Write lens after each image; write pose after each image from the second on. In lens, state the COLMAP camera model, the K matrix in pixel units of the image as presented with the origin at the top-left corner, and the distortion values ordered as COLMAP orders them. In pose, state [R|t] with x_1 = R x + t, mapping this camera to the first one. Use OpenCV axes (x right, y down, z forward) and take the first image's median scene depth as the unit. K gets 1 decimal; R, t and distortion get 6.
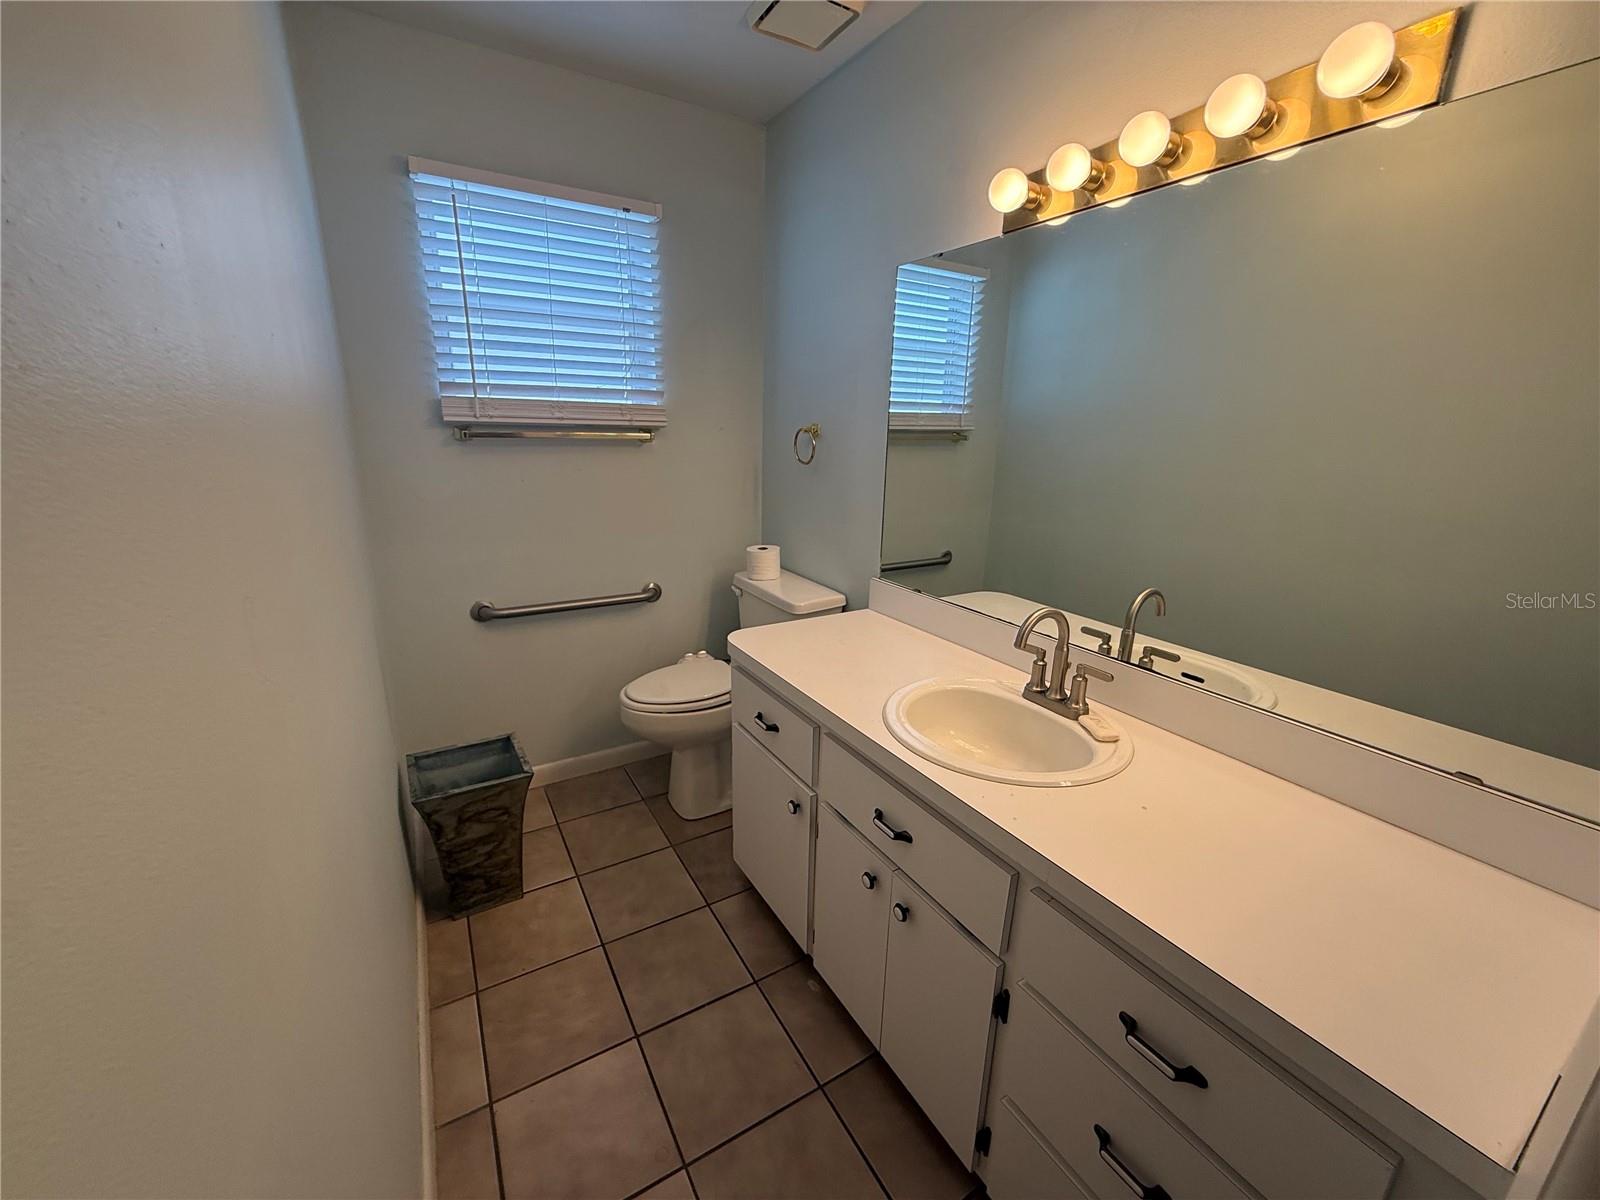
lens RADIAL K [[640.0, 0, 798.3], [0, 640.0, 598.9], [0, 0, 1]] dist [0.000202, 0.000032]
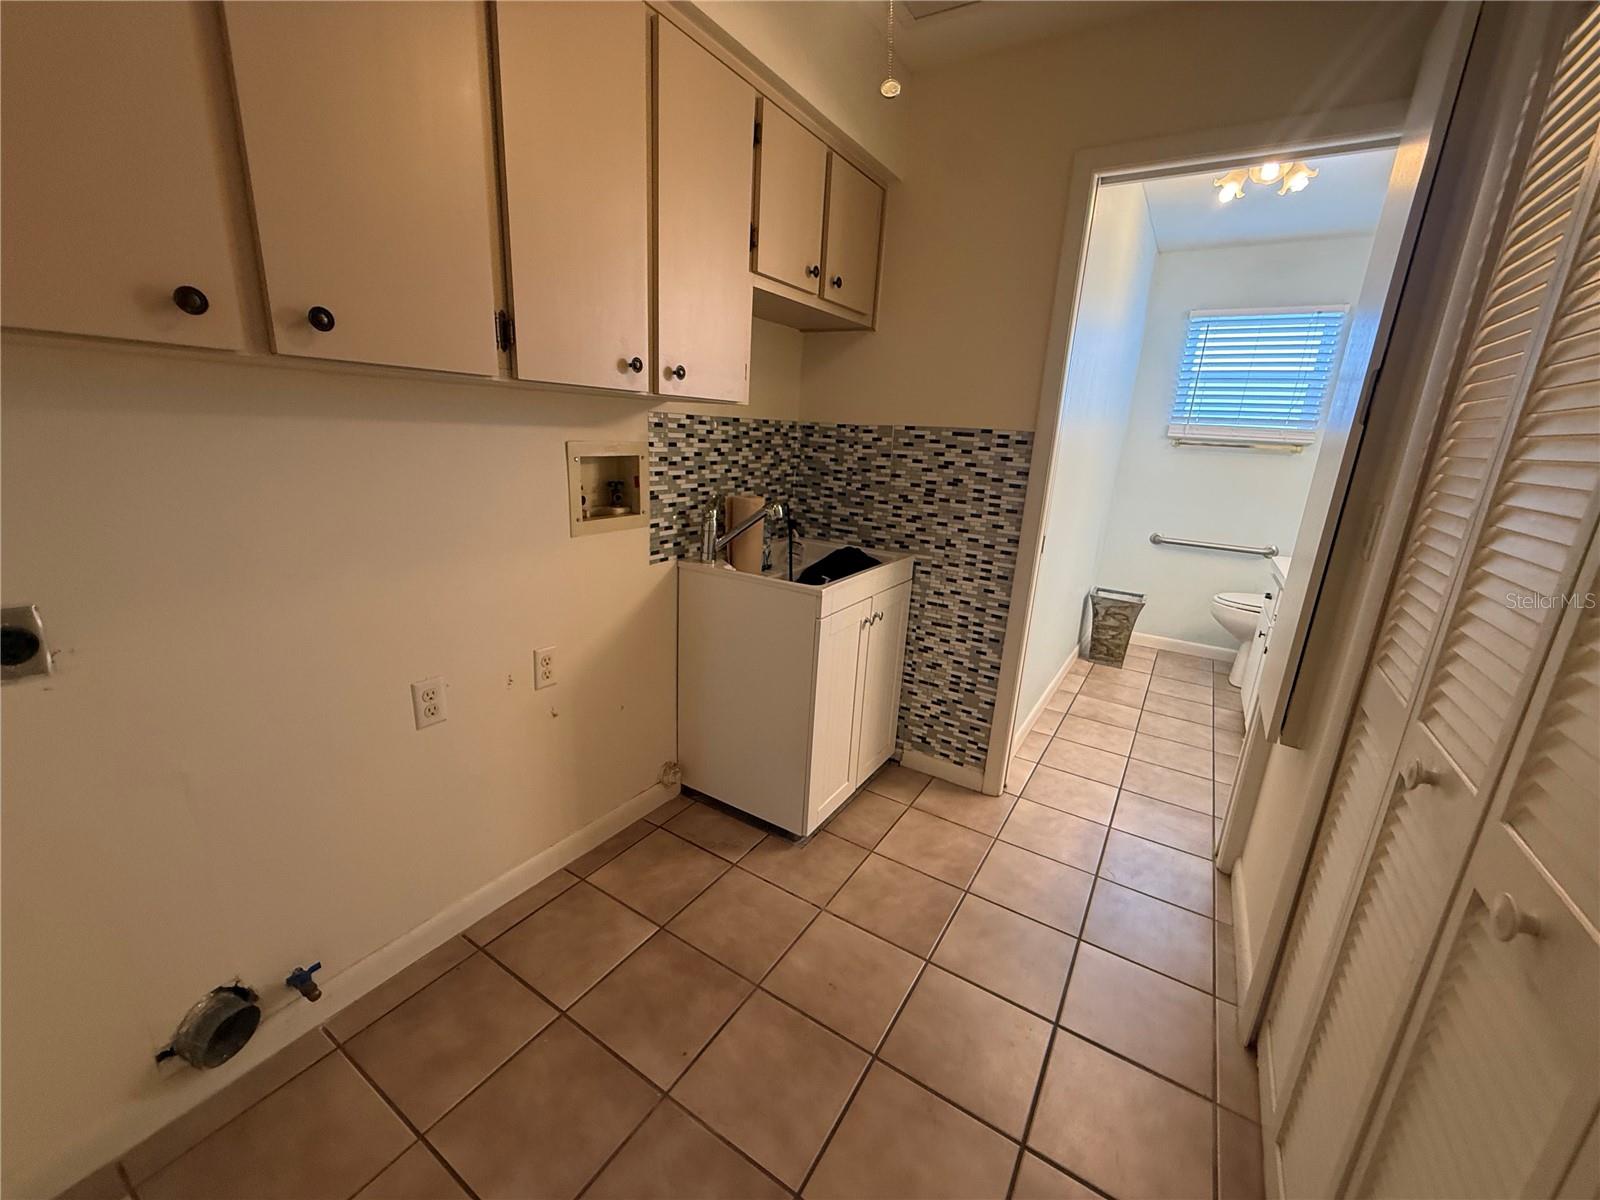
lens RADIAL K [[640.0, 0, 799.4], [0, 640.0, 598.4], [0, 0, 1]] dist [0.000202, 0.000032]
pose [[0.464062, 0.236916, -0.853532, 0.790434], [-0.285594, 0.952131, 0.109007, 0.339495], [0.838500, 0.193178, 0.509509, -0.943361]]
